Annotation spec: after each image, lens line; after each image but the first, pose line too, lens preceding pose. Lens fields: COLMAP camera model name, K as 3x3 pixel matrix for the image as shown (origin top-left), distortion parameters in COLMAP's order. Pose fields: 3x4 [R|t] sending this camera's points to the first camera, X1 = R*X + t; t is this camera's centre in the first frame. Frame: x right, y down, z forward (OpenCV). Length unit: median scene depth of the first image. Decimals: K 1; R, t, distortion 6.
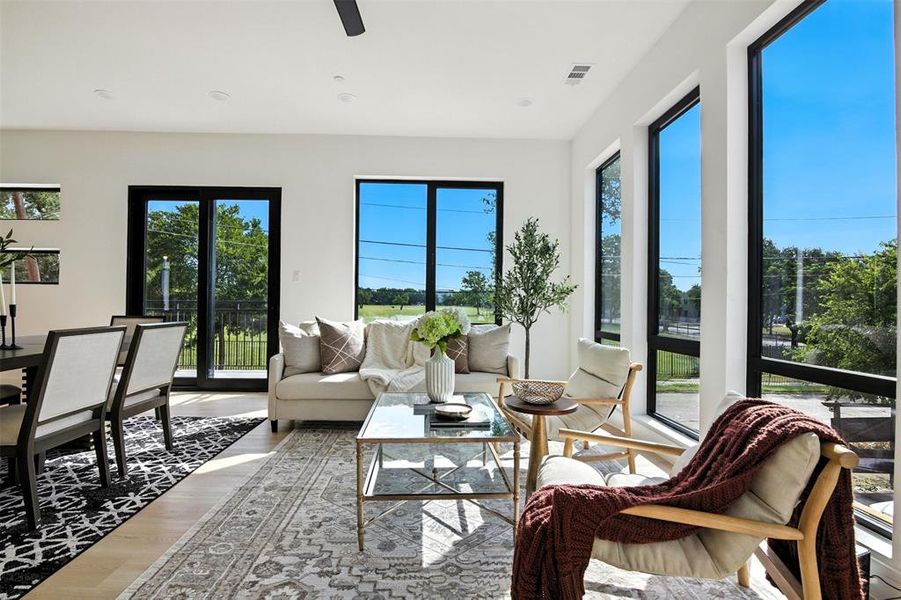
lens RADIAL K [[422.6, 0, 452.1], [0, 422.6, 304.6], [0, 0, 1]] dist [-0.019556, 0.000245]
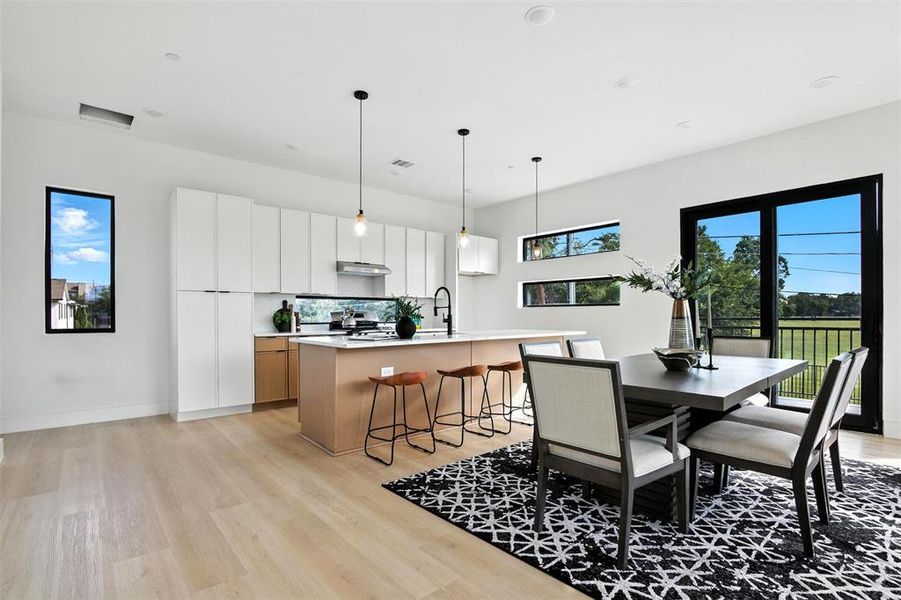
lens RADIAL K [[436.5, 0, 448.1], [0, 436.5, 315.2], [0, 0, 1]] dist [-0.019450, 0.001014]
pose [[0.618190, -0.010398, -0.785960, -0.454349], [0.006562, 0.999946, -0.008067, -0.021618], [0.786002, -0.000170, 0.618224, -0.203385]]
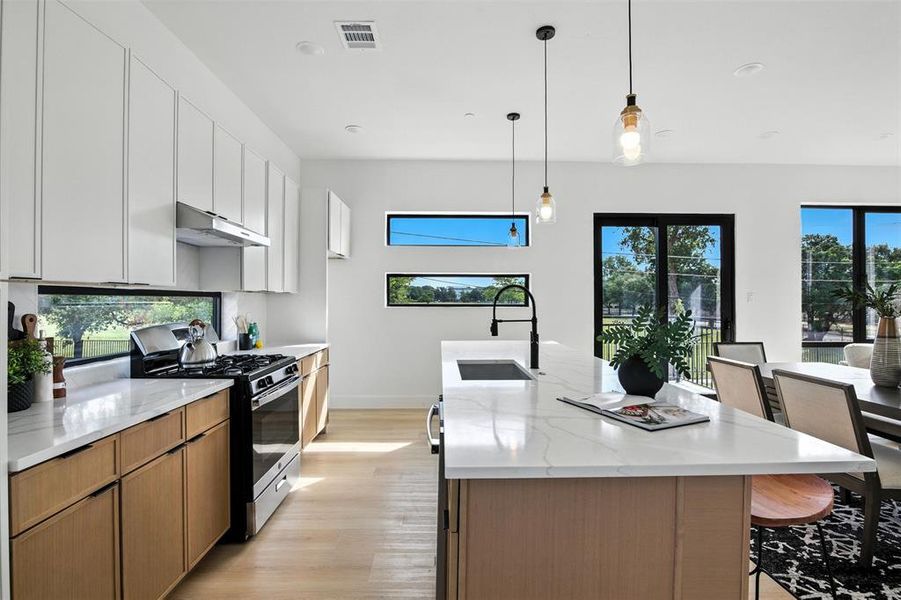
lens RADIAL K [[415.1, 0, 451.7], [0, 415.1, 299.9], [0, 0, 1]] dist [-0.020918, 0.001006]
pose [[0.999600, -0.008734, -0.026894, -1.772366], [0.008673, 0.999960, -0.002395, -0.102414], [0.026914, 0.002160, 0.999635, -0.101055]]
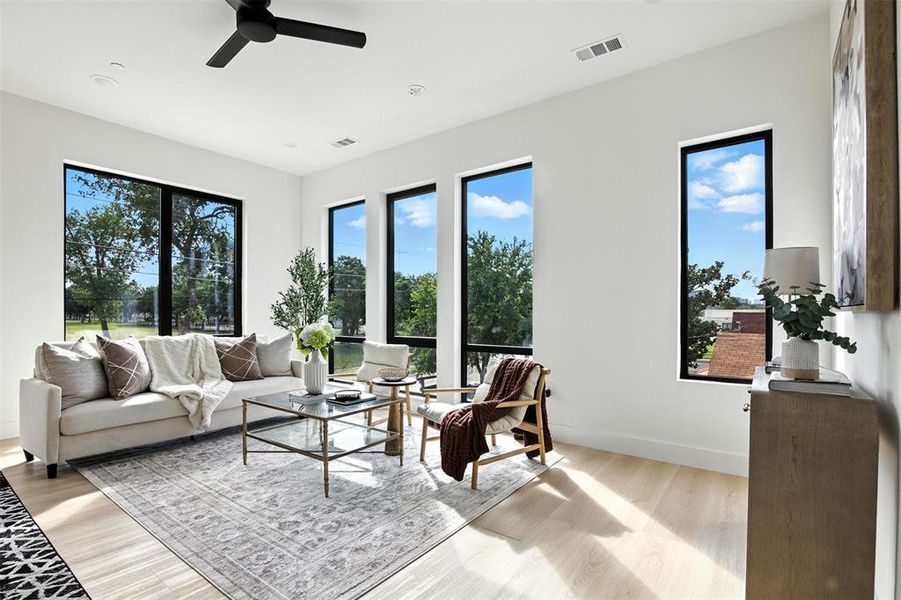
lens RADIAL K [[422.6, 0, 450.2], [0, 422.6, 315.8], [0, 0, 1]] dist [-0.019556, 0.000245]
pose [[0.632311, -0.014492, 0.774579, -0.620679], [0.005076, 0.999881, 0.014564, -0.023945], [-0.774698, -0.005277, 0.632309, -0.123030]]
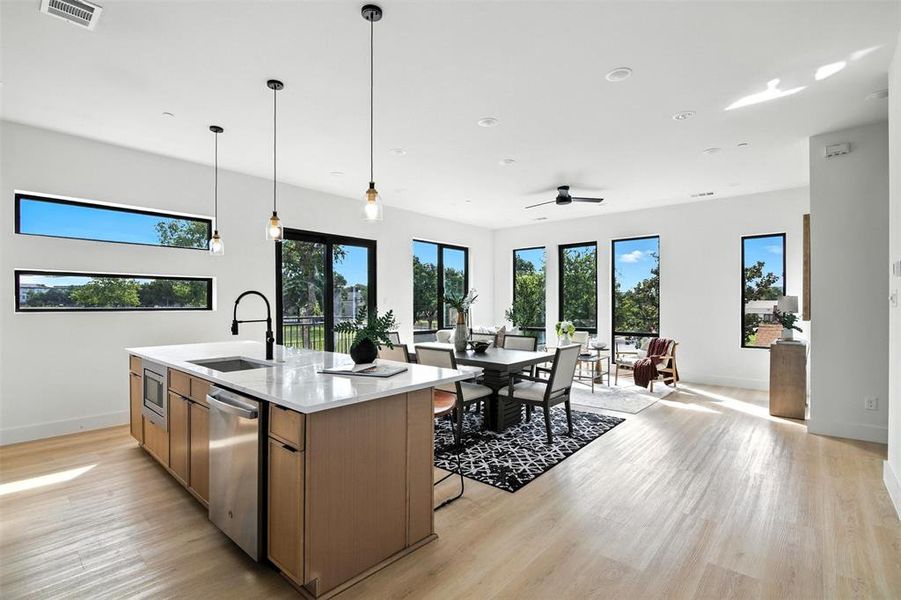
lens RADIAL K [[415.1, 0, 448.8], [0, 415.1, 305.3], [0, 0, 1]] dist [-0.020918, 0.001006]
pose [[0.691973, -0.013630, 0.721795, -2.055805], [0.008414, 0.999906, 0.010814, -0.105884], [-0.721874, -0.001410, 0.692023, -0.287661]]
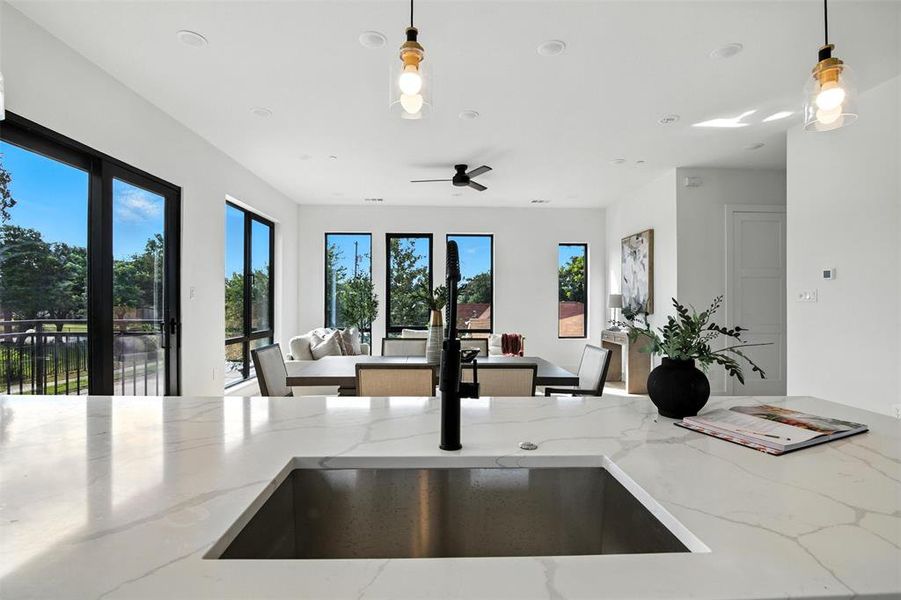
lens RADIAL K [[415.1, 0, 448.5], [0, 415.1, 299.8], [0, 0, 1]] dist [-0.020918, 0.001006]
pose [[0.015911, -0.004496, 0.999863, -1.977745], [-0.003454, 0.999984, 0.004552, -0.092707], [-0.999867, -0.003526, 0.015896, 0.723235]]
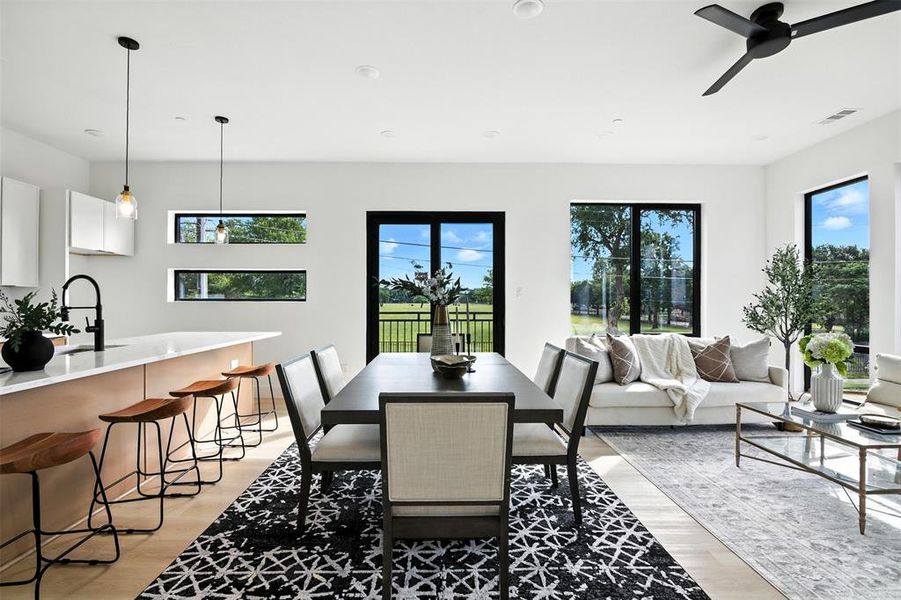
lens RADIAL K [[415.1, 0, 449.8], [0, 415.1, 302.4], [0, 0, 1]] dist [-0.020918, 0.001006]
pose [[0.999543, -0.007261, -0.029334, -0.838503], [0.007265, 0.999974, 0.000046, -0.067479], [0.029333, -0.000260, 0.999570, -0.141250]]
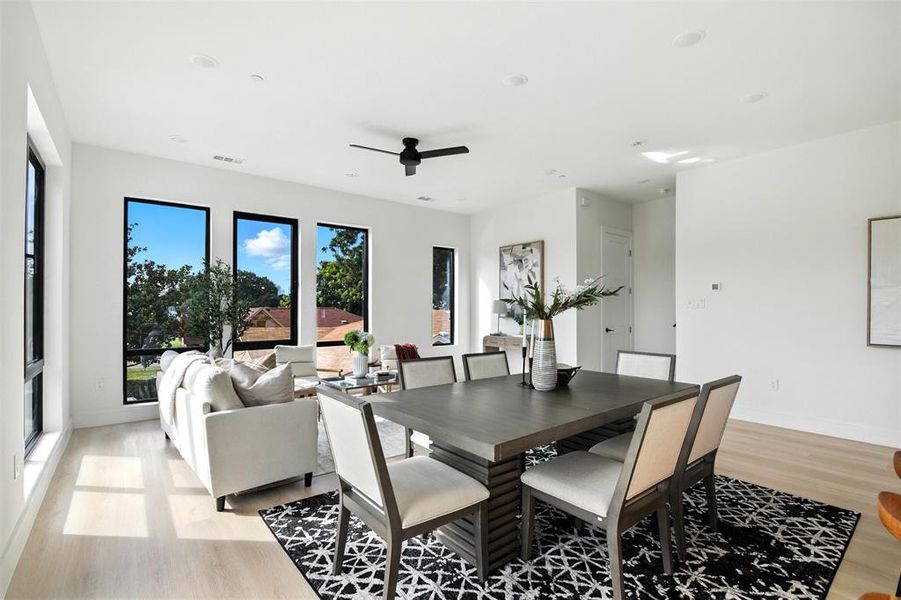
lens RADIAL K [[415.1, 0, 449.7], [0, 415.1, 305.8], [0, 0, 1]] dist [-0.020918, 0.001006]
pose [[-0.587627, -0.004975, 0.809117, -1.450571], [-0.006396, 0.999978, 0.001504, -0.086698], [-0.809107, -0.004292, -0.587646, 1.426305]]
